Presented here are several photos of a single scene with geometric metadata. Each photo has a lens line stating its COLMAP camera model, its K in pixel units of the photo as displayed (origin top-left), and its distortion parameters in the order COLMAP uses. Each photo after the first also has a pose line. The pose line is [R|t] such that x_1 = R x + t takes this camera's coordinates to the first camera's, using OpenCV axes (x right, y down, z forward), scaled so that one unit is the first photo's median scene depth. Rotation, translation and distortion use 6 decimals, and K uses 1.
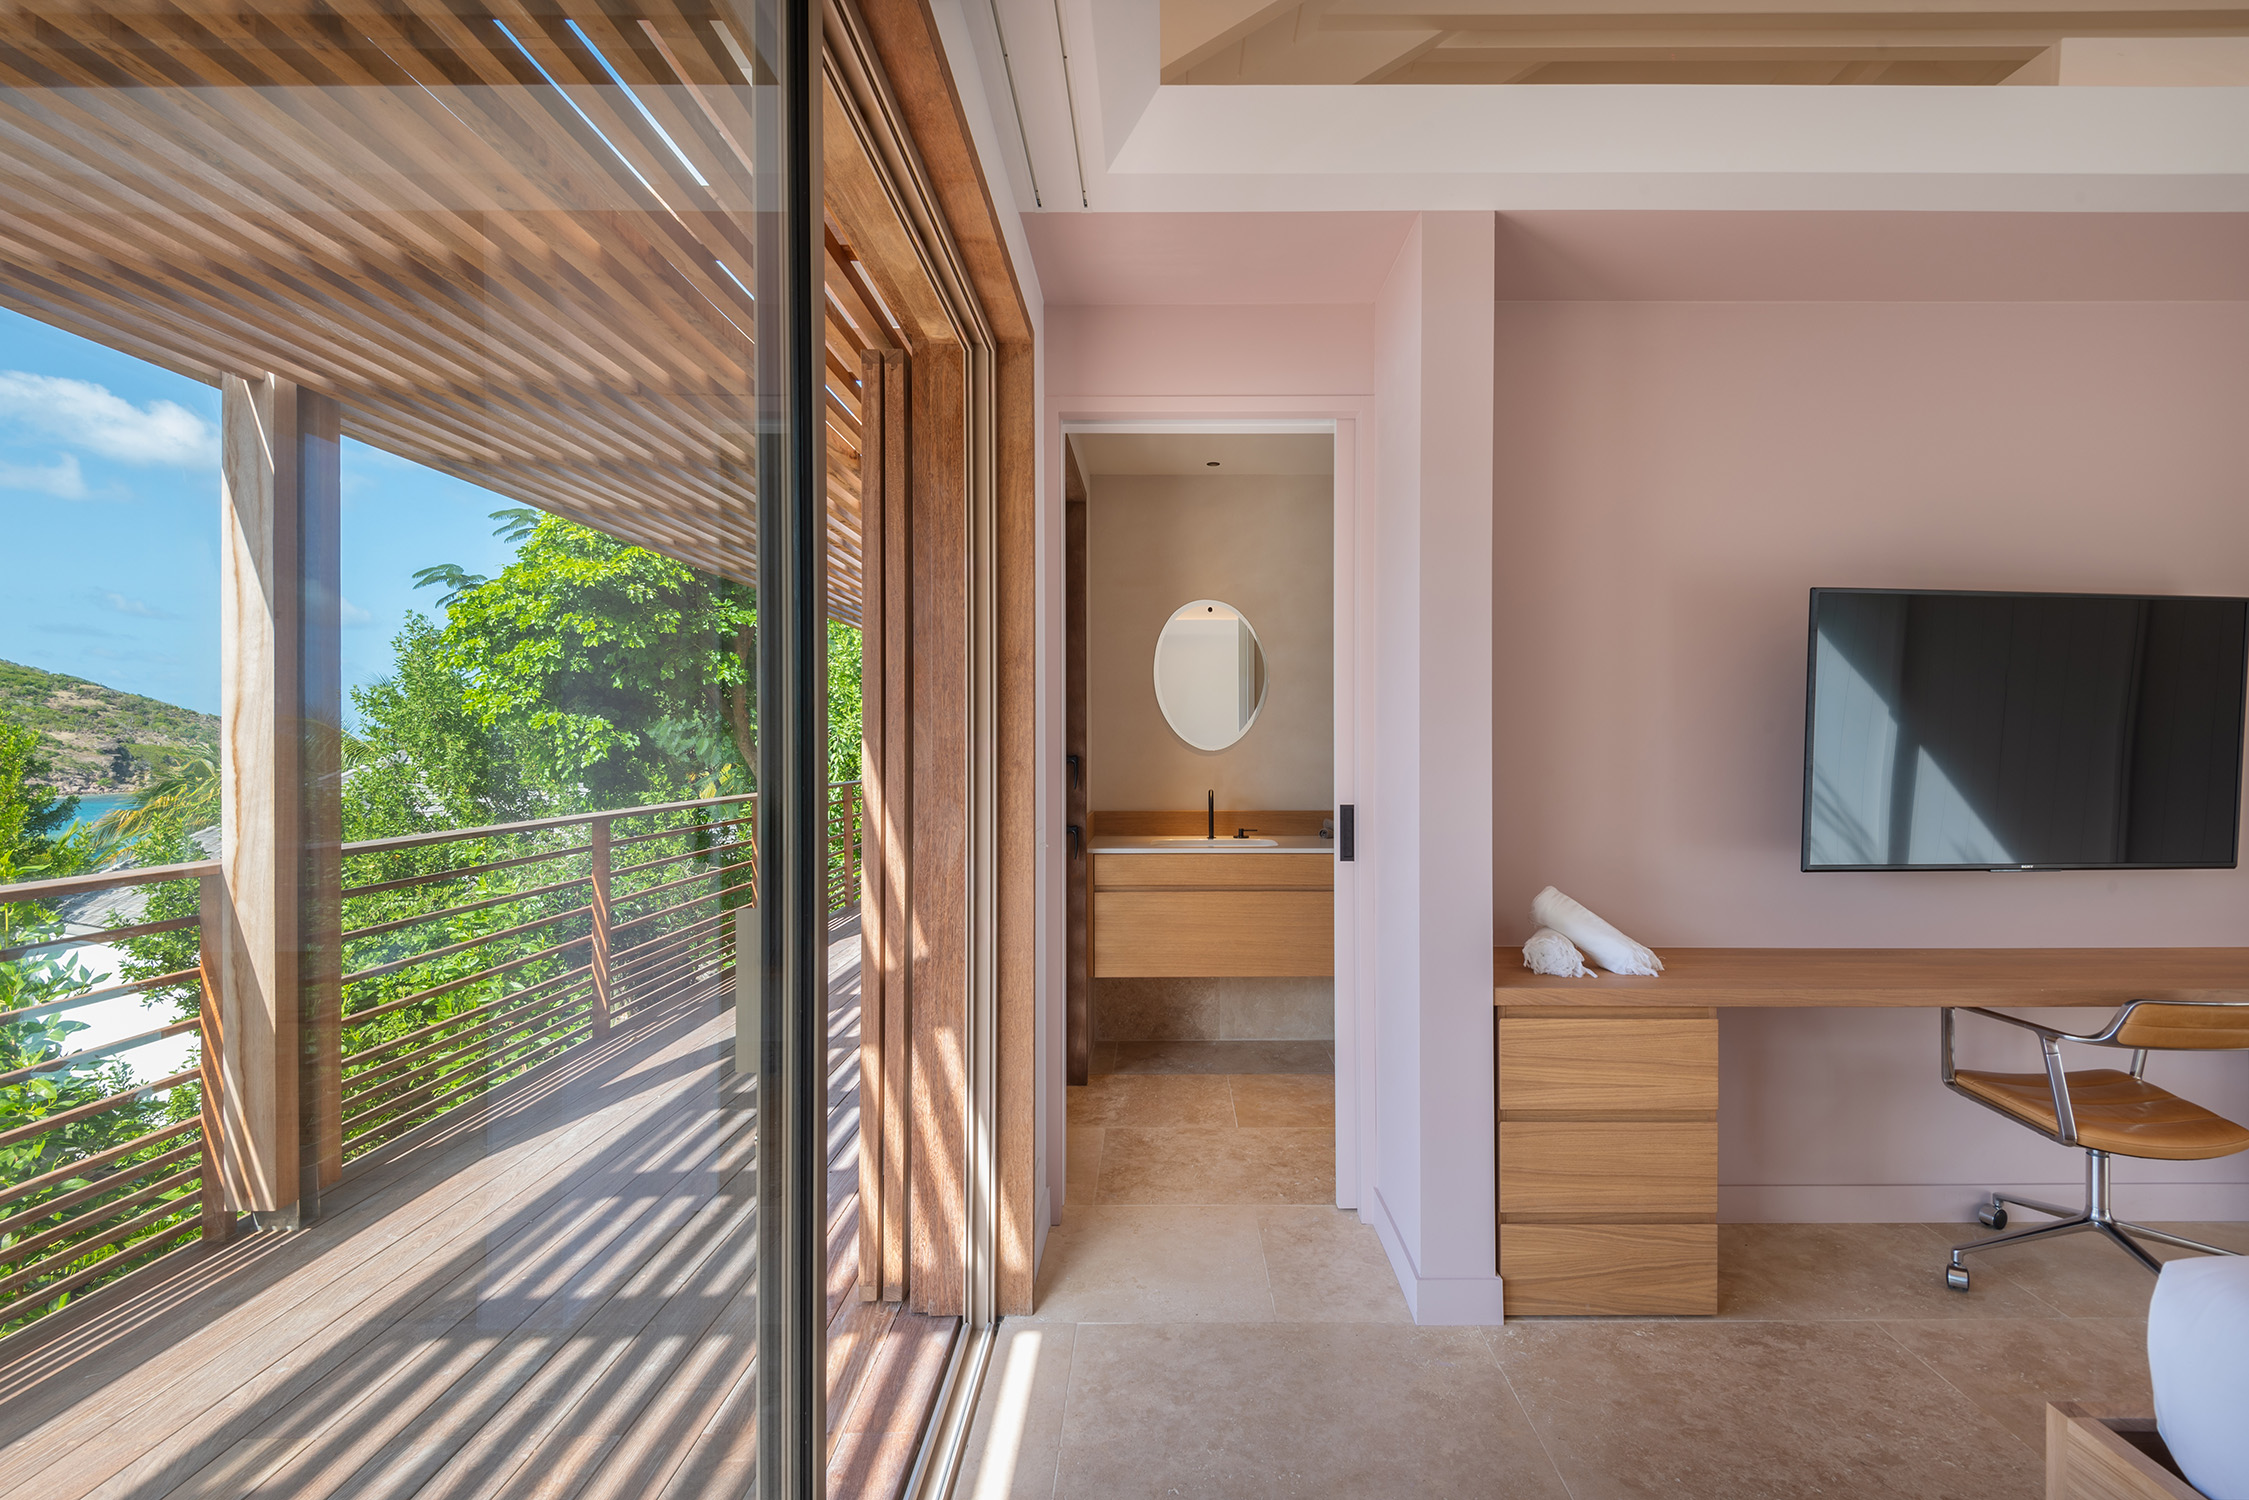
lens RADIAL K [[1034.8, 0, 1127.9], [0, 1034.8, 746.2], [0, 0, 1]] dist [0.019085, 0.000189]
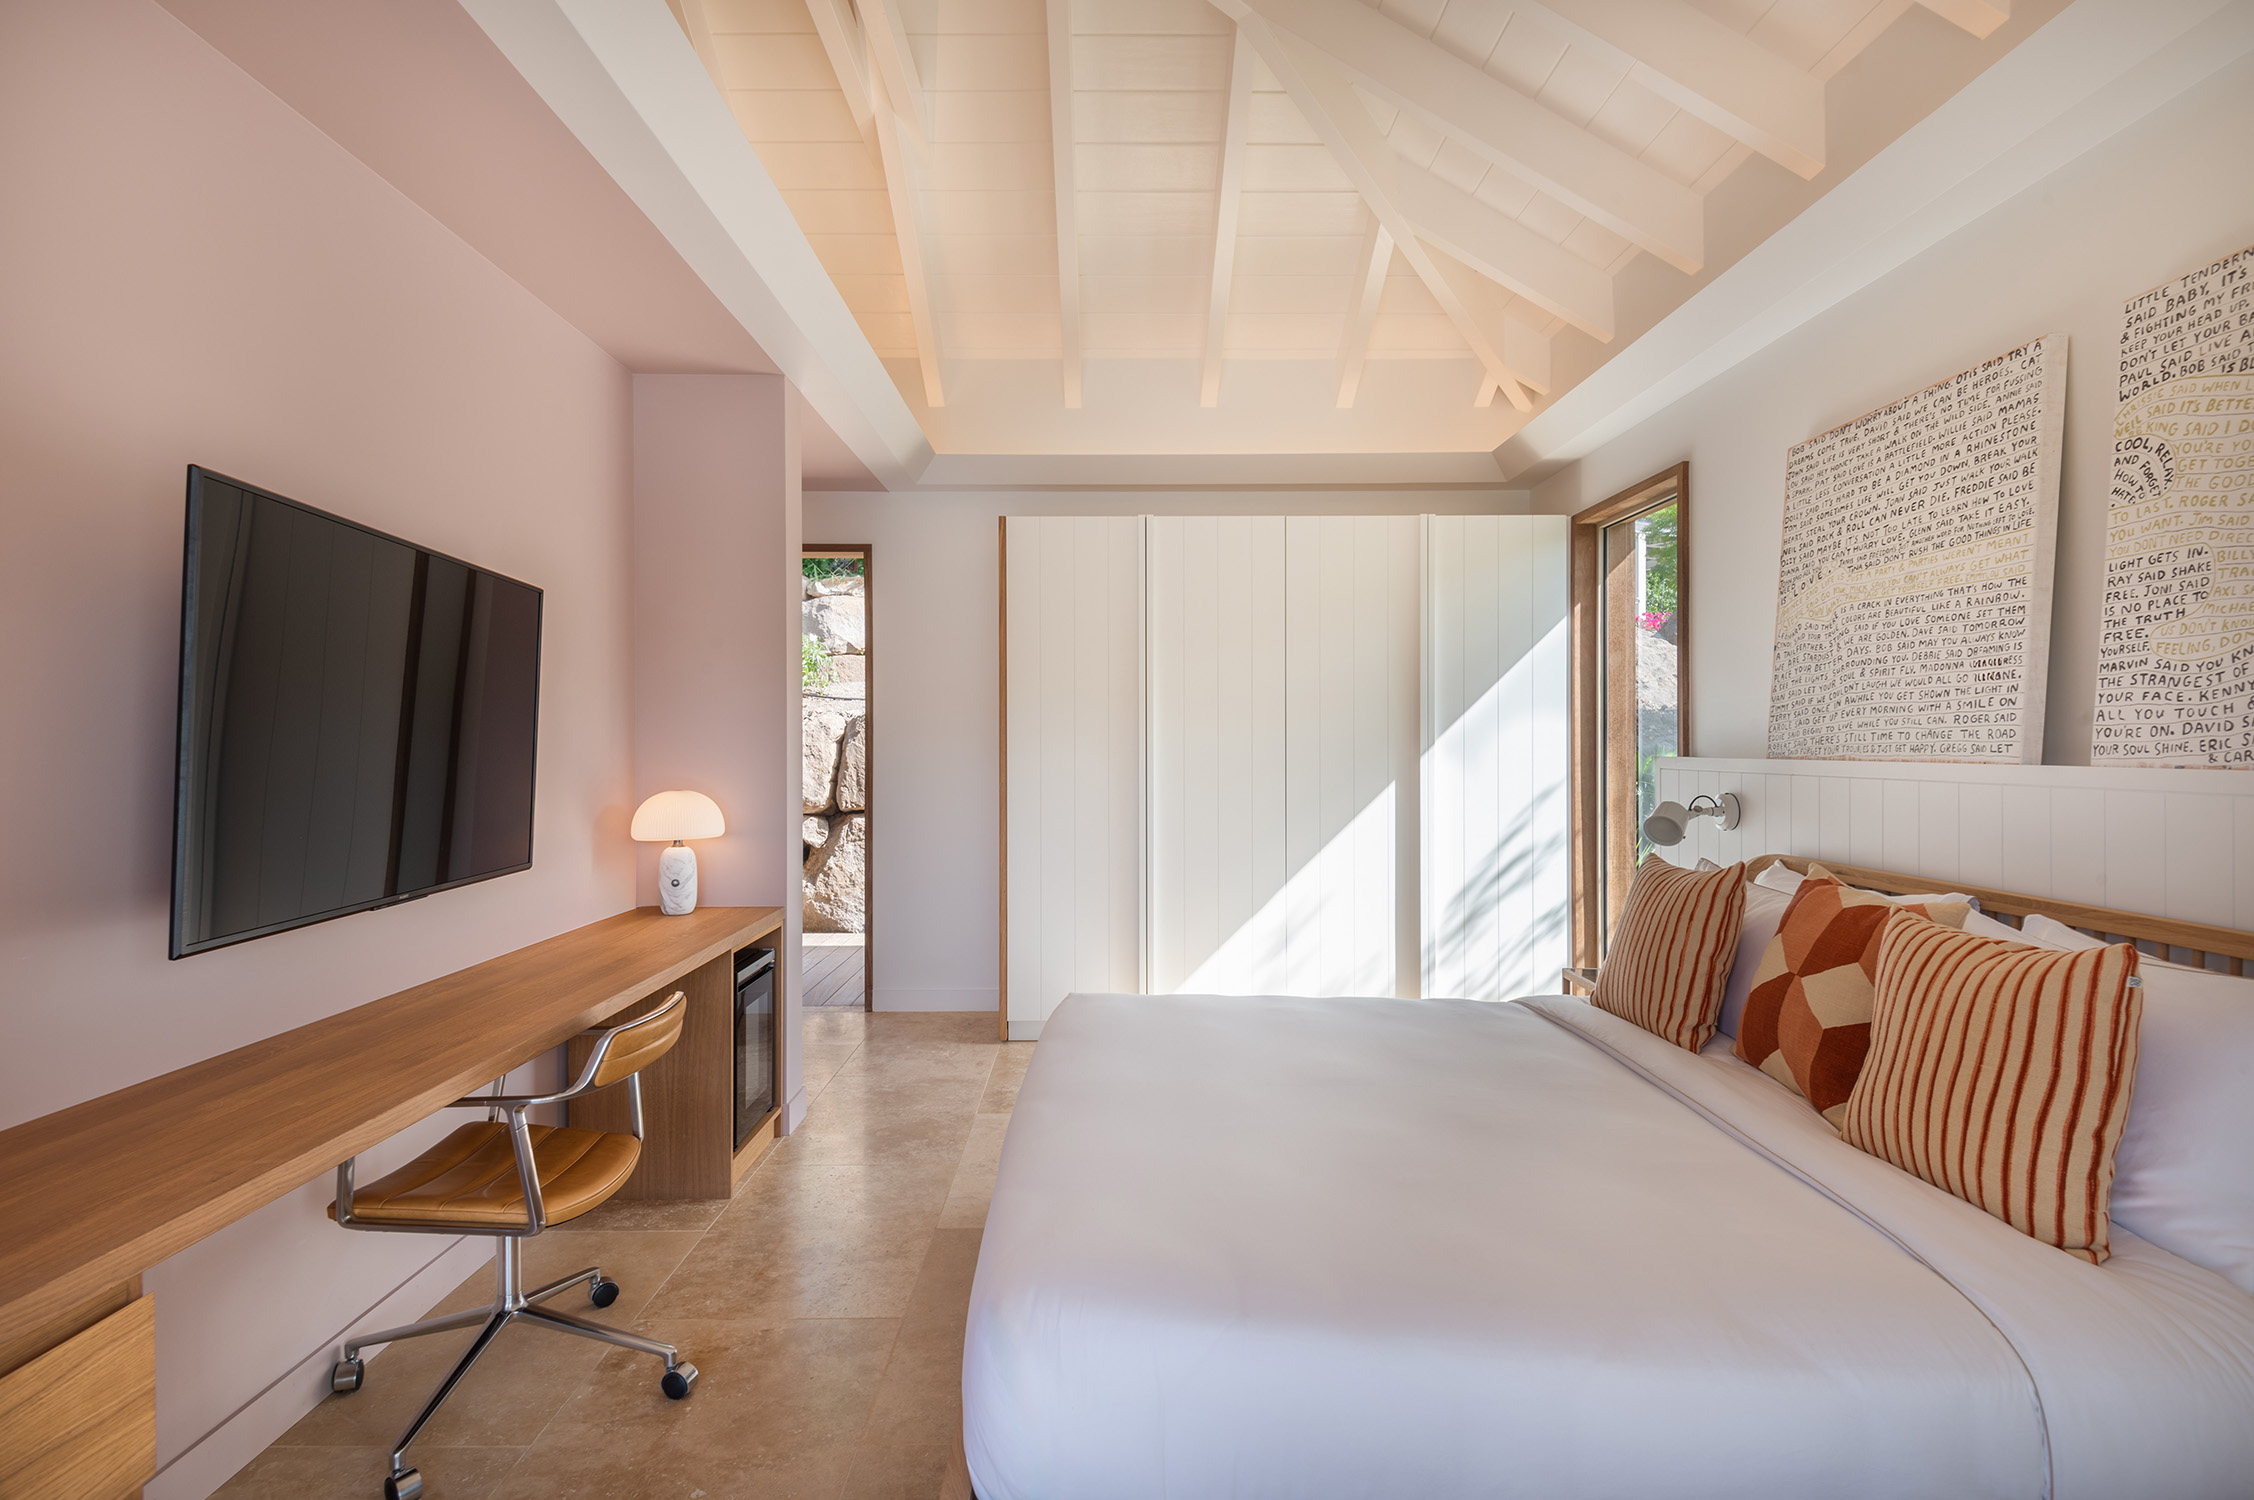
lens RADIAL K [[1145.1, 0, 1126.9], [0, 1145.1, 744.5], [0, 0, 1]] dist [-0.000592, -0.000262]
pose [[-0.018333, -0.006369, 0.999812, 0.012807], [0.008081, 0.999946, 0.006518, 0.002761], [-0.999799, 0.008199, -0.018281, 0.495330]]
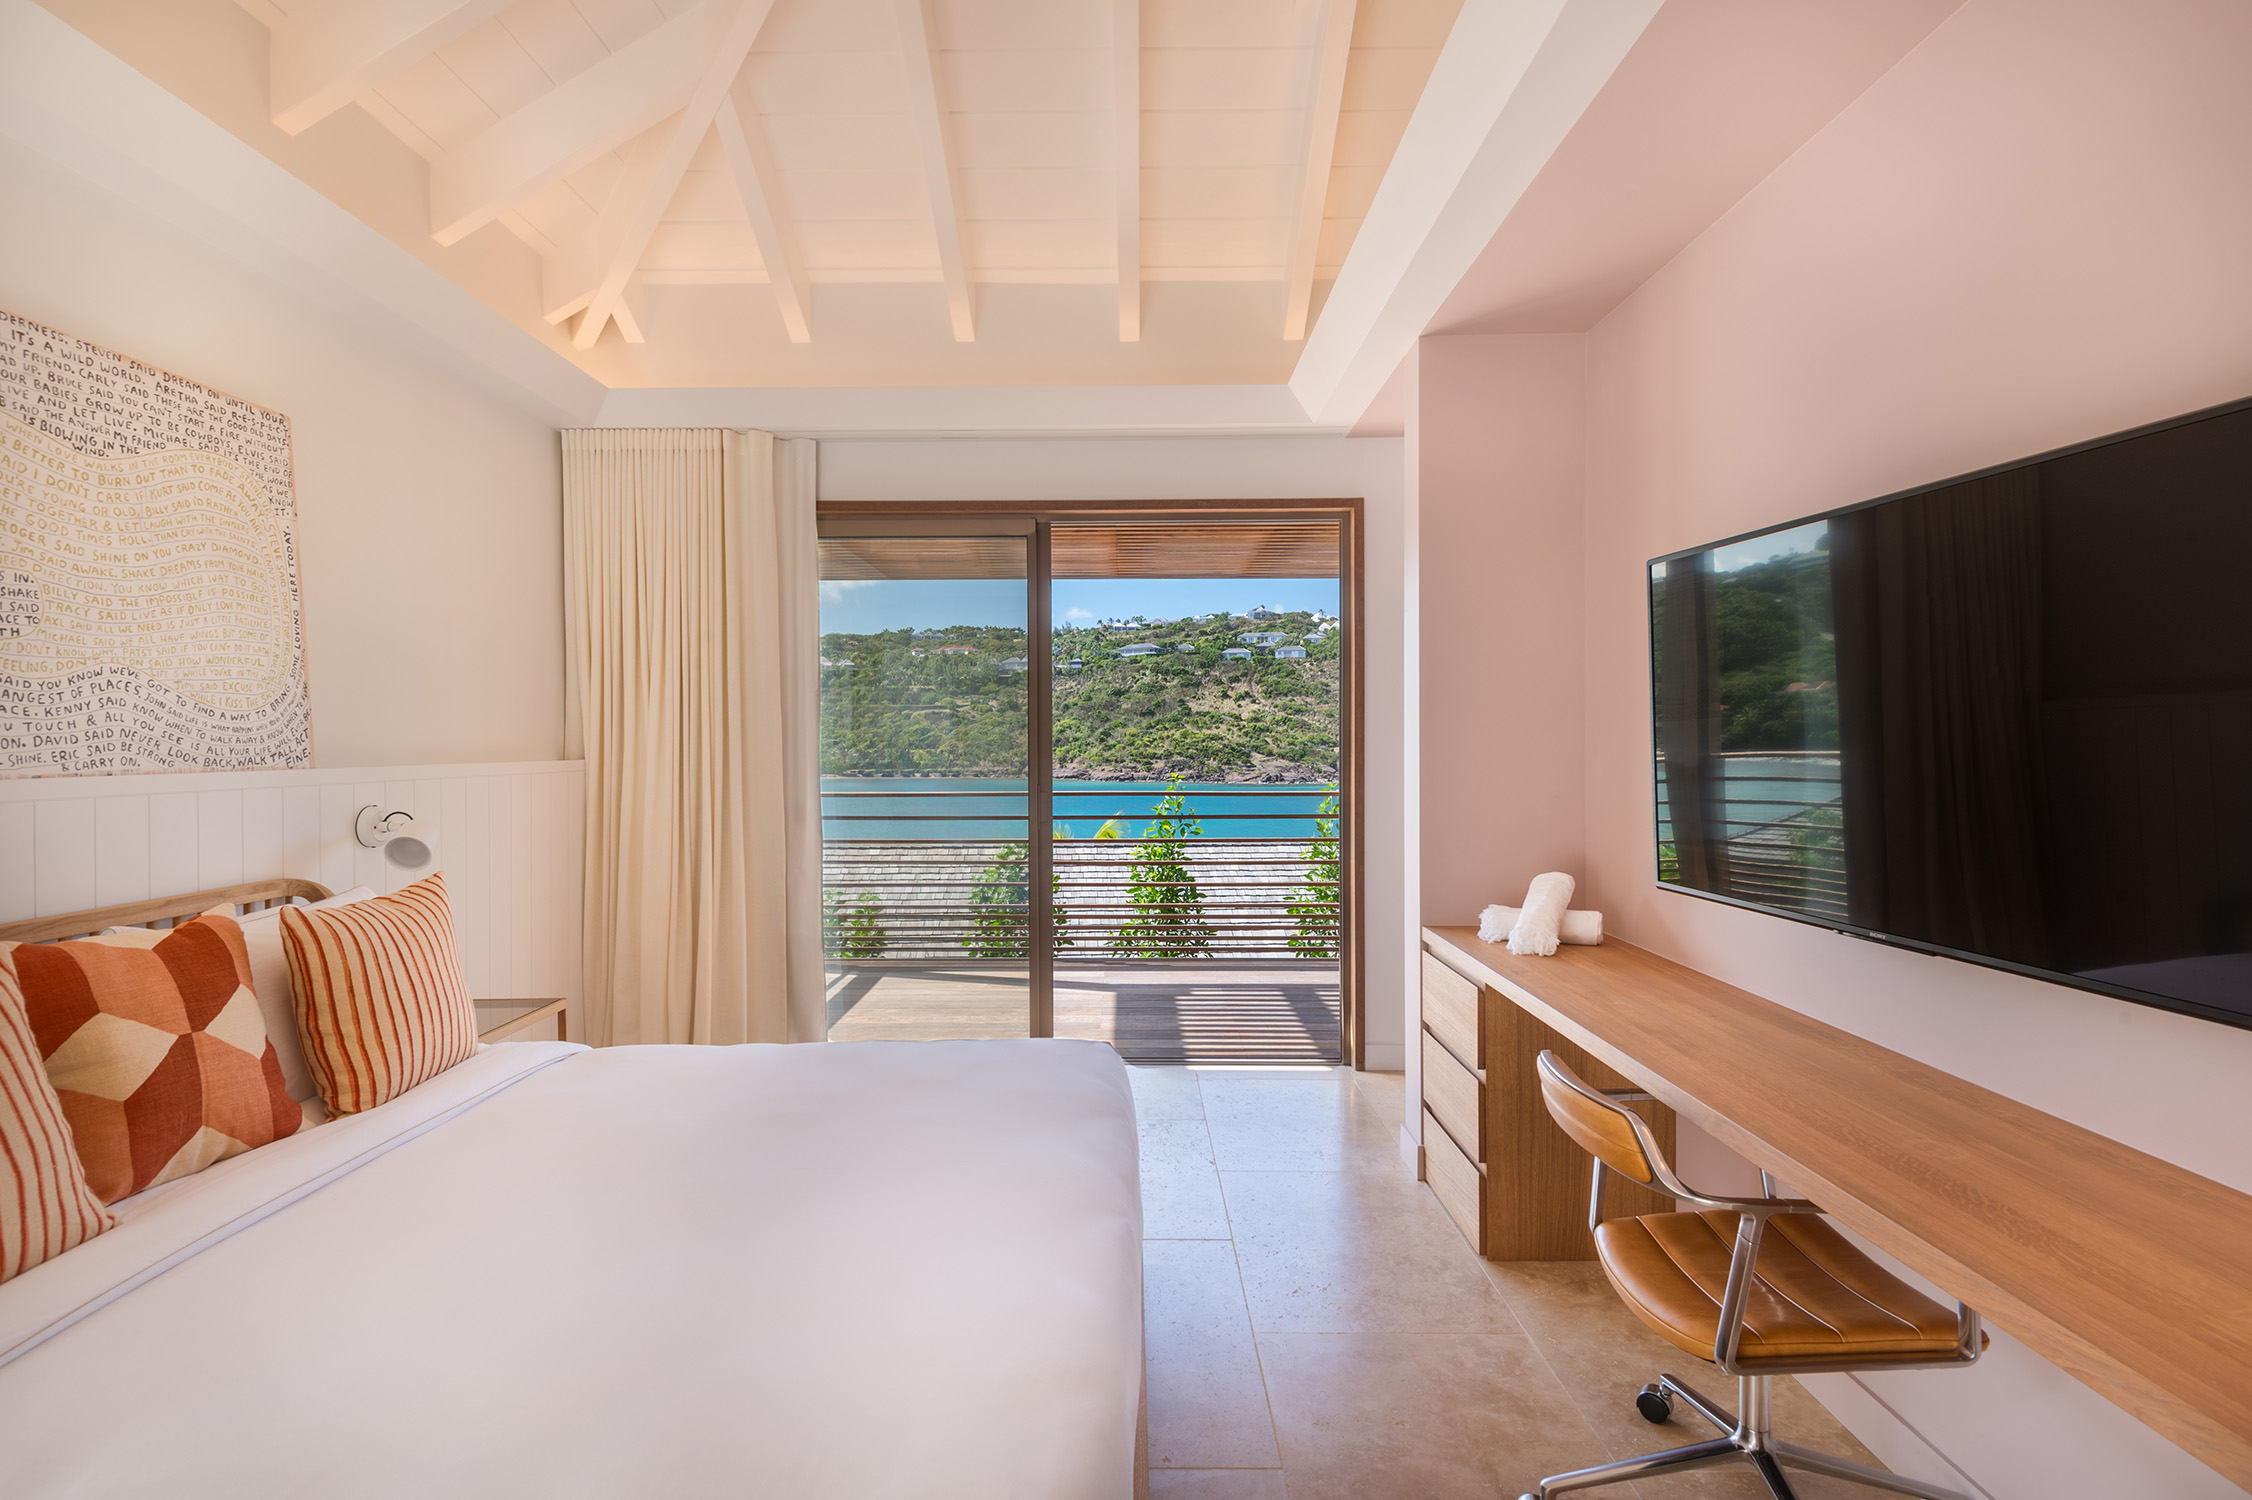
lens RADIAL K [[1135.7, 0, 1123.6], [0, 1135.7, 744.4], [0, 0, 1]] dist [0.001031, 0.000049]
pose [[0.004733, -0.000442, -0.999989, 1.526423], [-0.003783, 0.999993, -0.000459, 0.002557], [0.999982, 0.003785, 0.004731, 0.556231]]
